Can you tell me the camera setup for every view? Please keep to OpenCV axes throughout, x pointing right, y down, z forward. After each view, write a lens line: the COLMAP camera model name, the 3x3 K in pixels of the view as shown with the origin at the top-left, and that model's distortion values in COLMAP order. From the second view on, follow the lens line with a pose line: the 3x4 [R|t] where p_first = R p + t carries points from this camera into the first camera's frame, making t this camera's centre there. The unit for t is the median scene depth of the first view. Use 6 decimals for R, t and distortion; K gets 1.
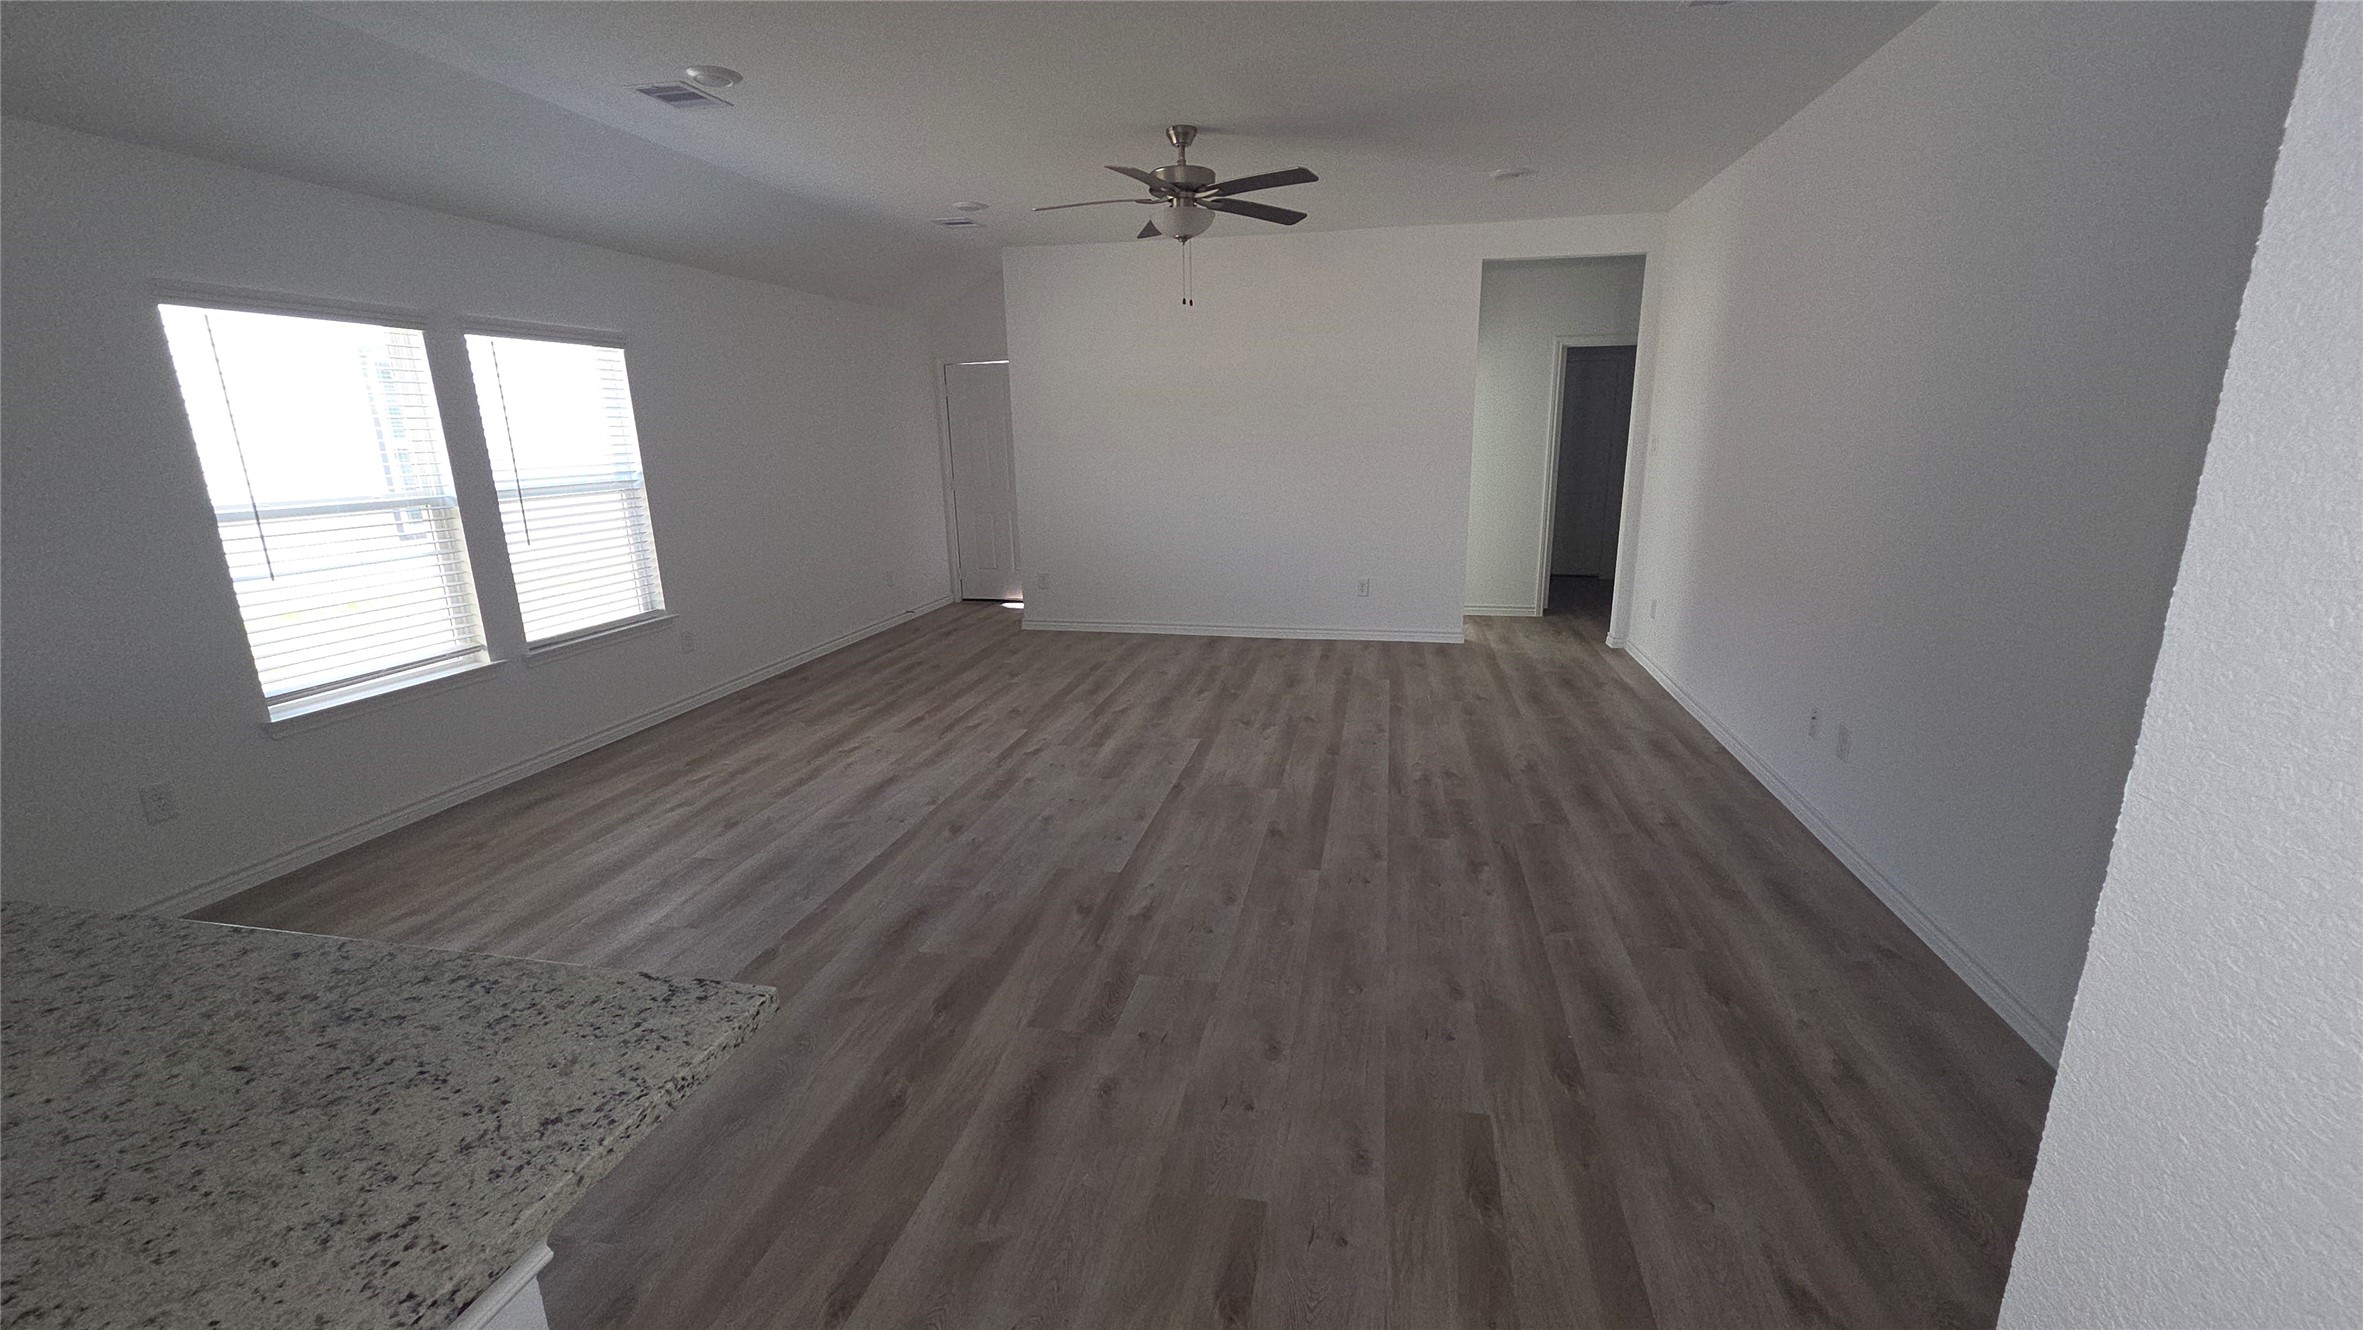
lens RADIAL K [[957.3, 0, 1187.0], [0, 957.3, 670.7], [0, 0, 1]] dist [0.001175, 0.000106]
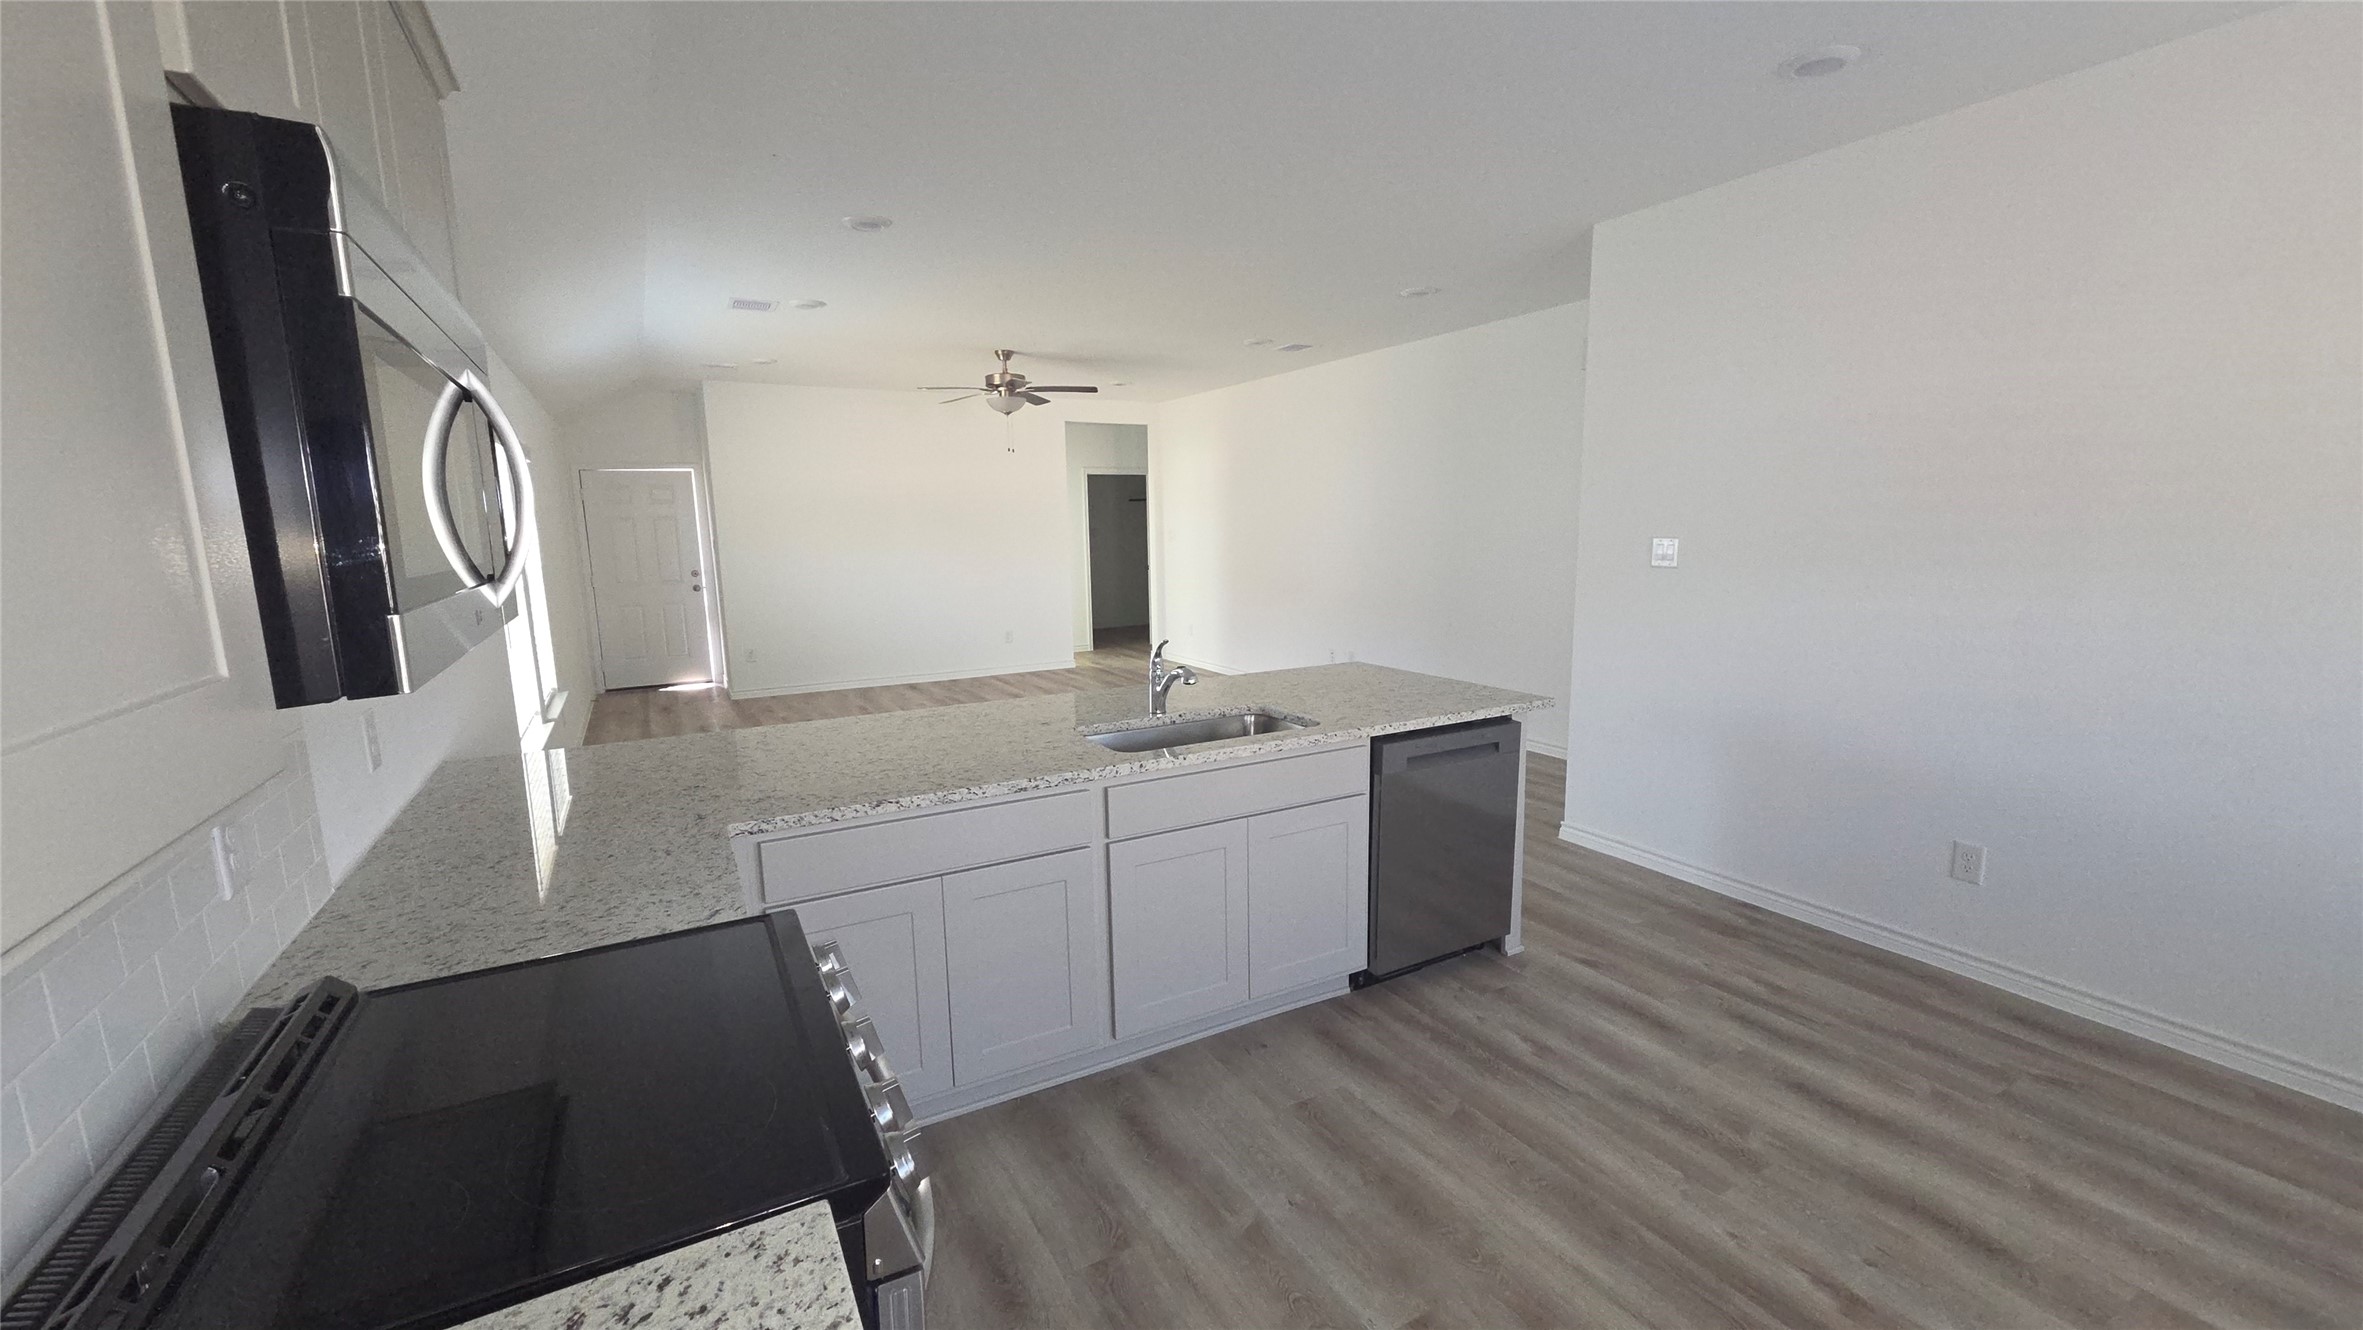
lens RADIAL K [[957.3, 0, 1187.0], [0, 957.3, 670.7], [0, 0, 1]] dist [0.001175, 0.000106]
pose [[0.764117, -0.101627, 0.637023, -0.832847], [0.165630, 0.985315, -0.041483, 0.102969], [-0.623452, 0.137208, 0.769728, -0.391526]]
